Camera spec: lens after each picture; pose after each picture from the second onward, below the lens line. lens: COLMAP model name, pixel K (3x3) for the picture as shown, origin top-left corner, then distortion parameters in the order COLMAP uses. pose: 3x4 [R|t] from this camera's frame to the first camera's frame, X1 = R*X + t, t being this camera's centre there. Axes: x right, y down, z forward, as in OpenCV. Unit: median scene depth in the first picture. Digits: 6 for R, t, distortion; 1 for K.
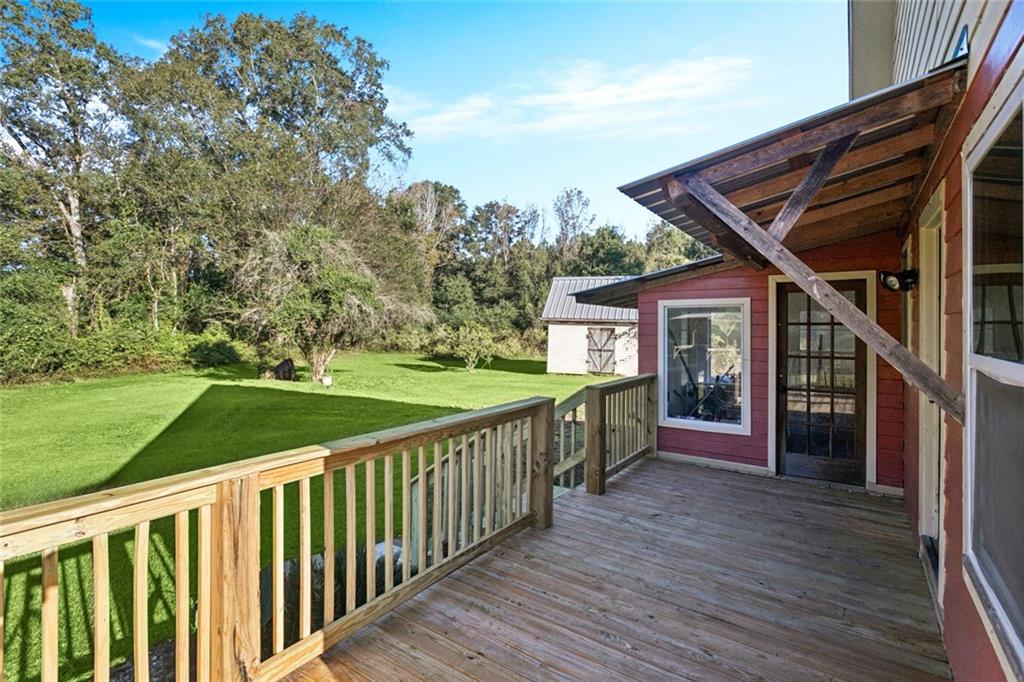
lens RADIAL K [[505.1, 0, 507.6], [0, 505.1, 329.2], [0, 0, 1]] dist [-0.002364, -0.000482]
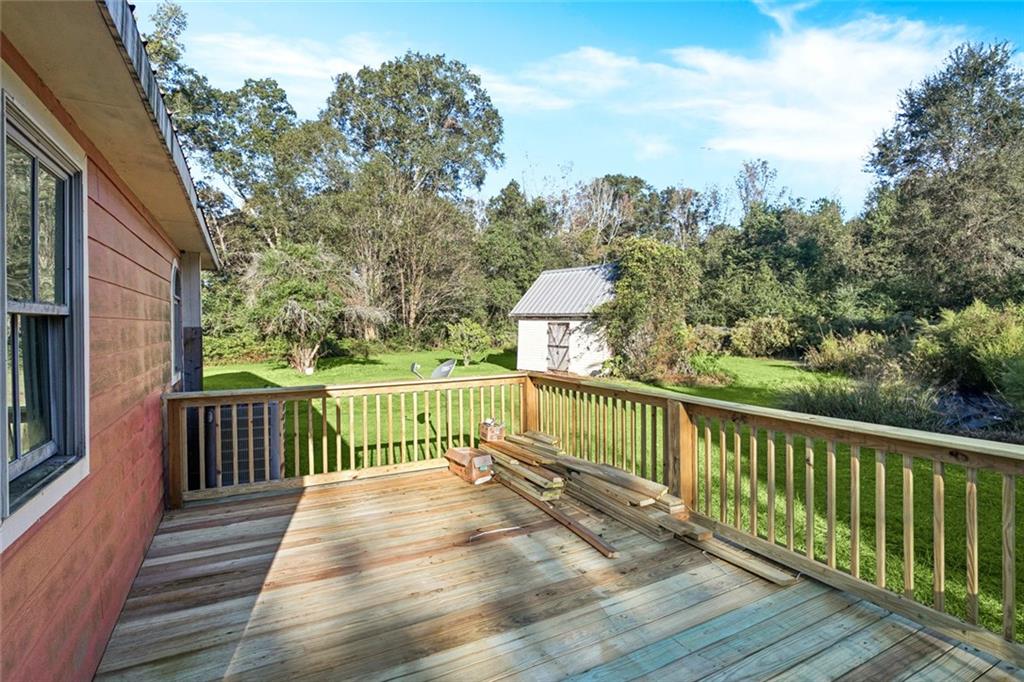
lens RADIAL K [[505.1, 0, 507.6], [0, 505.1, 329.2], [0, 0, 1]] dist [-0.002364, -0.000482]
pose [[0.888490, -0.009953, -0.458788, 0.181399], [0.013231, 0.999905, 0.003931, 0.001536], [0.458705, -0.009563, 0.888537, 0.043036]]
